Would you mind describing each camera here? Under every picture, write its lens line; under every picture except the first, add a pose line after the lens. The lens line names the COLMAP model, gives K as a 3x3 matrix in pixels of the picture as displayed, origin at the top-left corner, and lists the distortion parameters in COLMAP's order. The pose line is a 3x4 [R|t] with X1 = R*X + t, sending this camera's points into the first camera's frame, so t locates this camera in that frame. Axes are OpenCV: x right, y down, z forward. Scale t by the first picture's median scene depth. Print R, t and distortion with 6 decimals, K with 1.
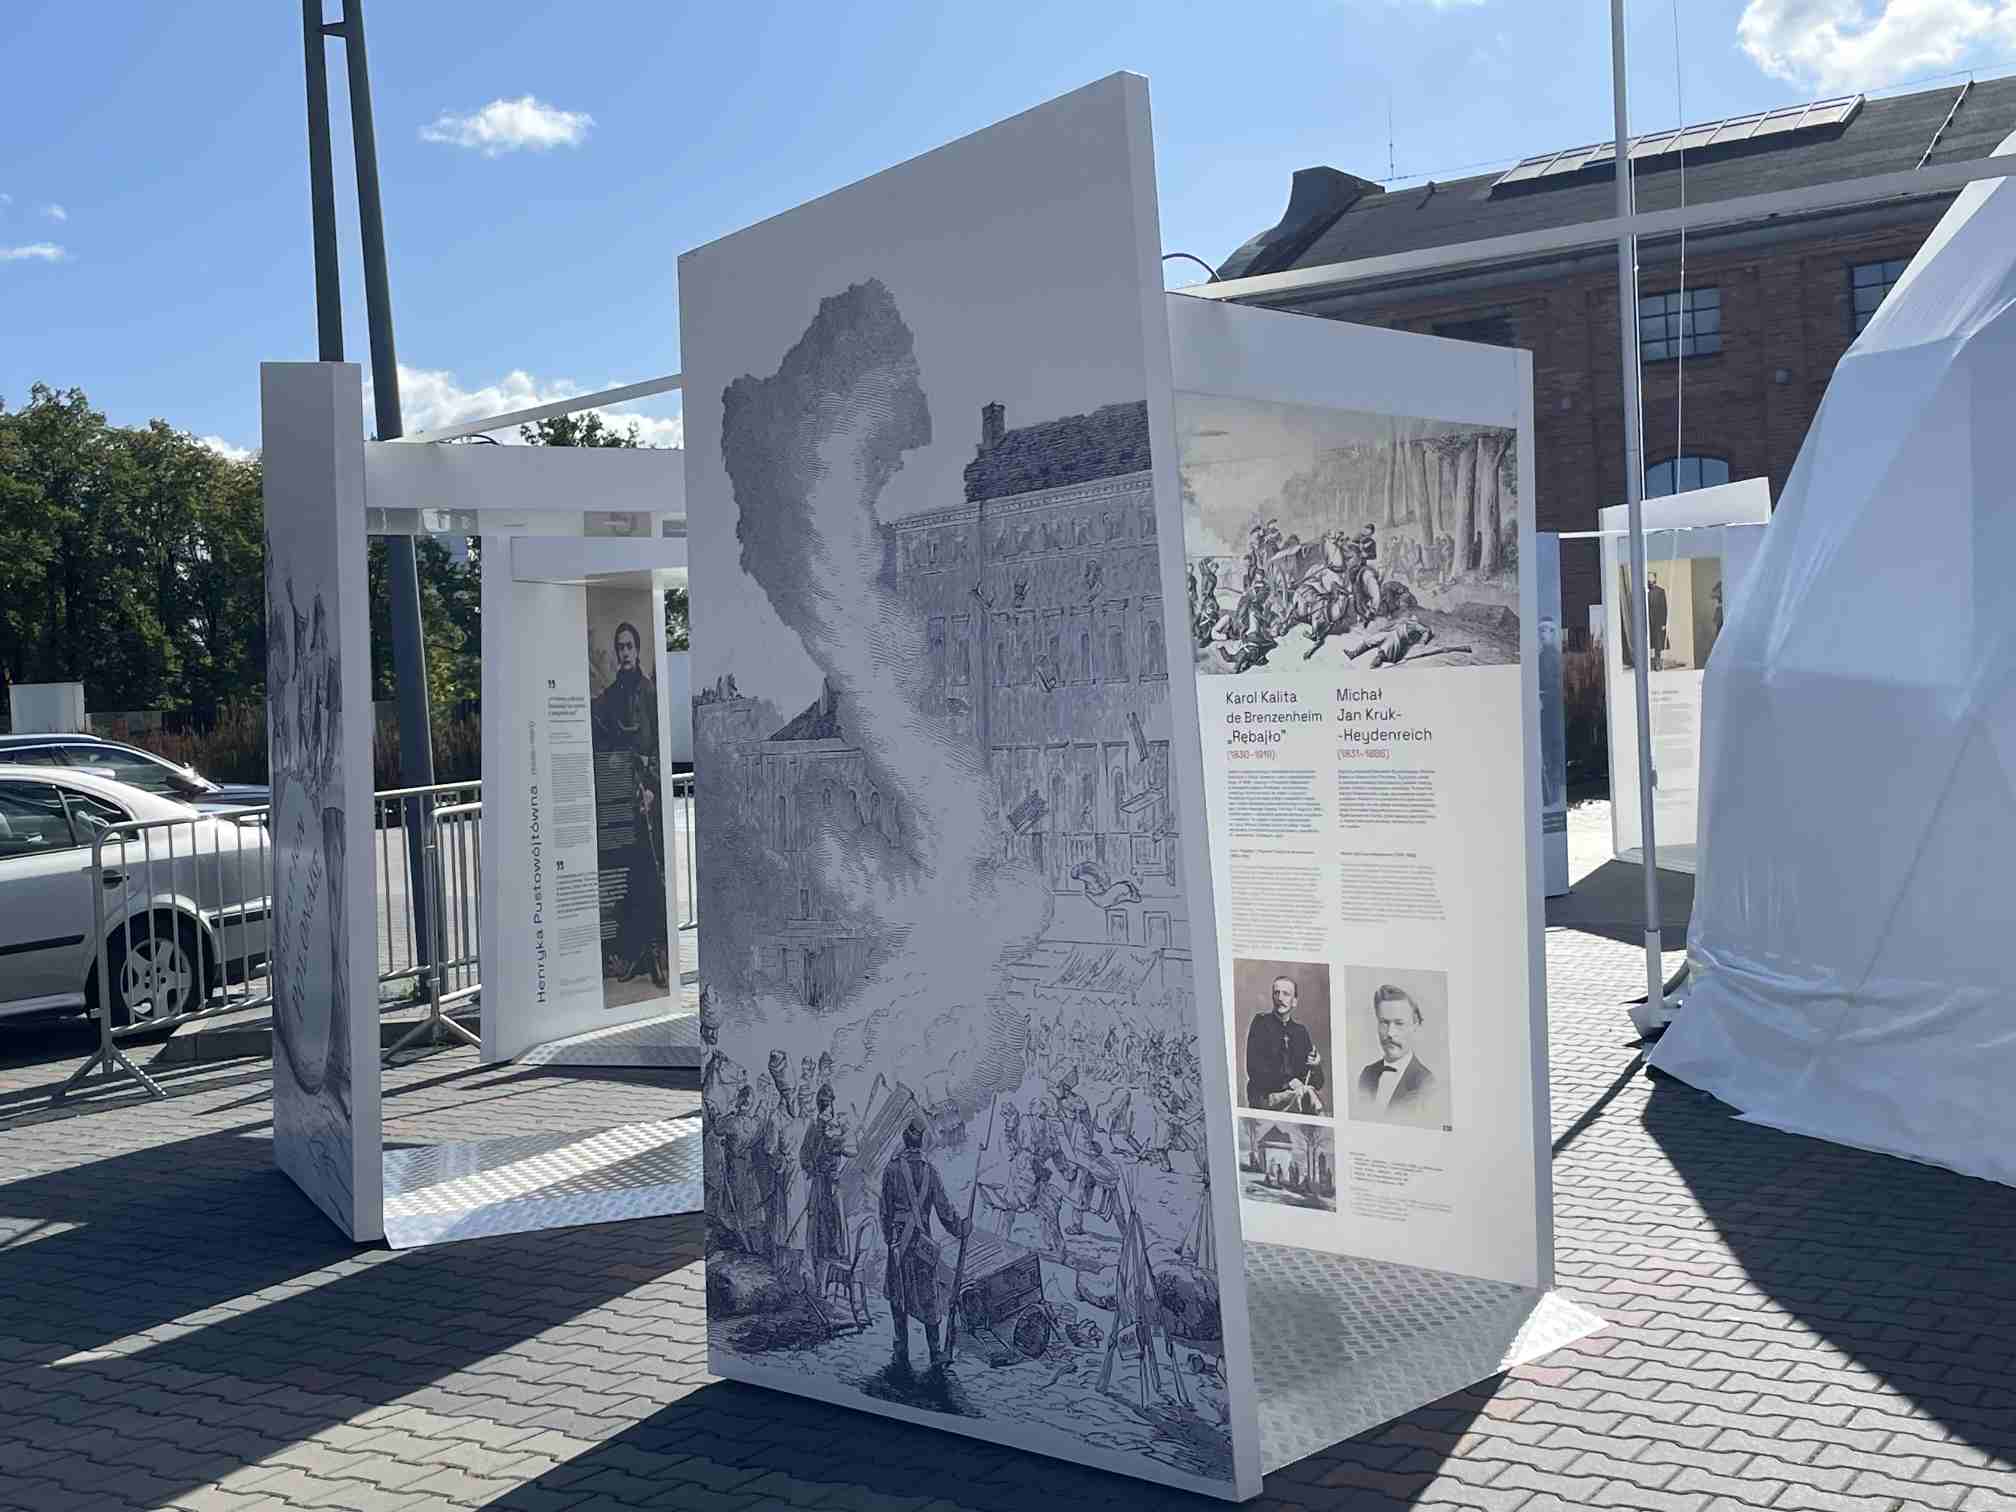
lens RADIAL K [[2438.3, 0, 1008.0], [0, 2438.3, 756.0], [0, 0, 1]] dist [0.145191, 0.002711]
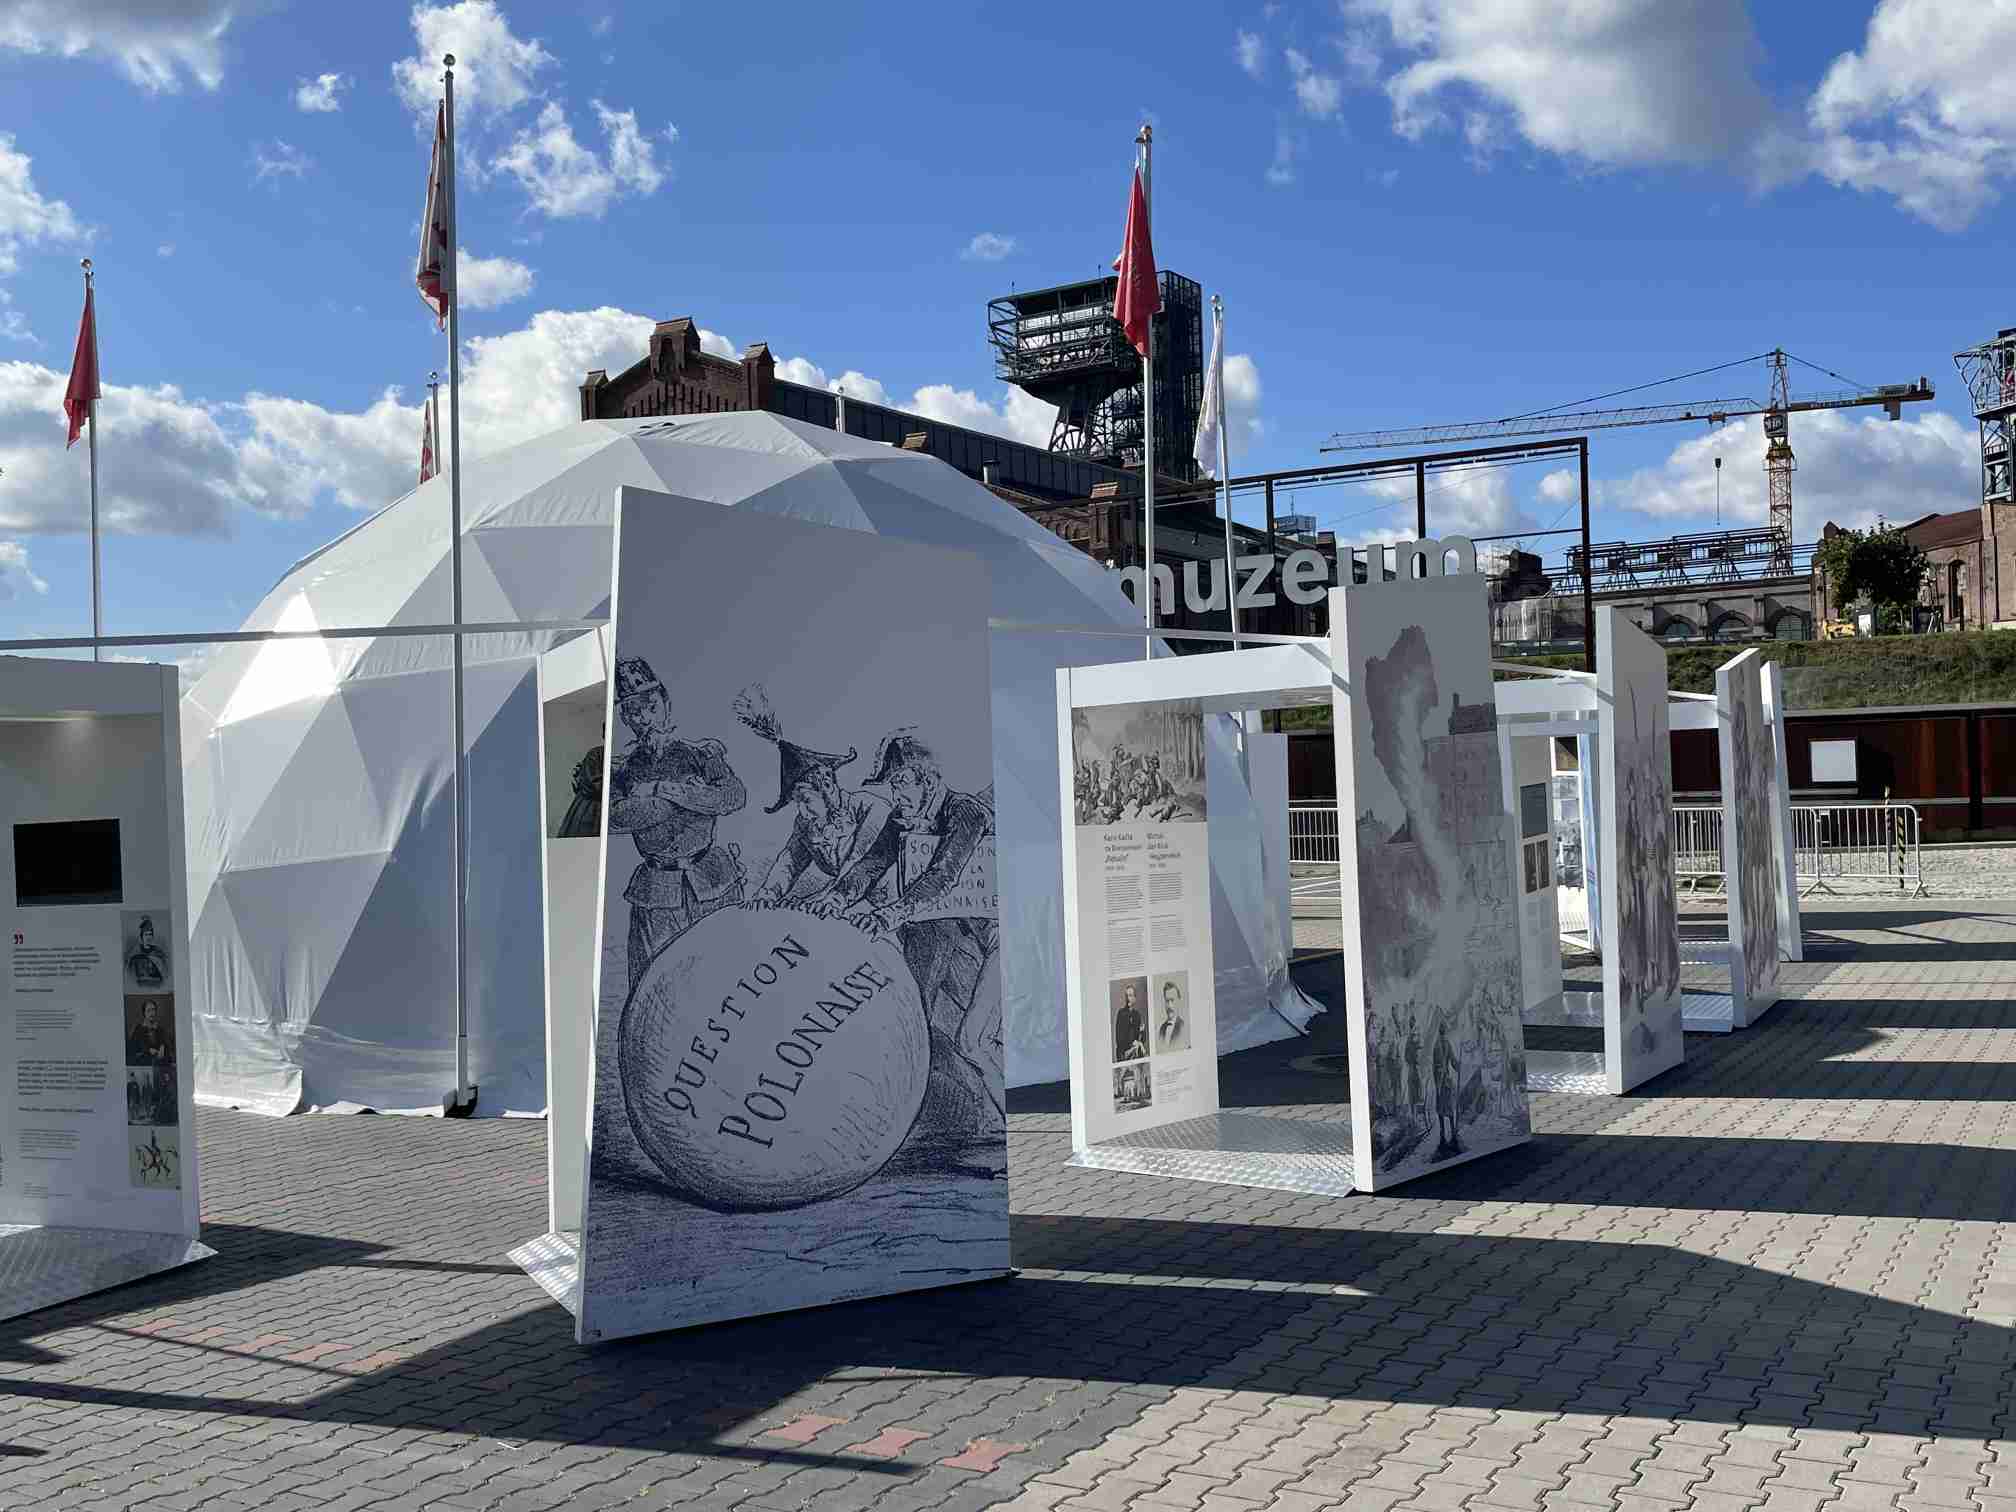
lens RADIAL K [[1838.3, 0, 1042.6], [0, 1838.3, 756.8], [0, 0, 1]] dist [0.078331, -0.003279]
pose [[-0.021984, 0.071045, 0.997231, -1.567164], [0.059343, 0.995806, -0.069636, 0.010951], [-0.997996, 0.057647, -0.026108, 1.311940]]
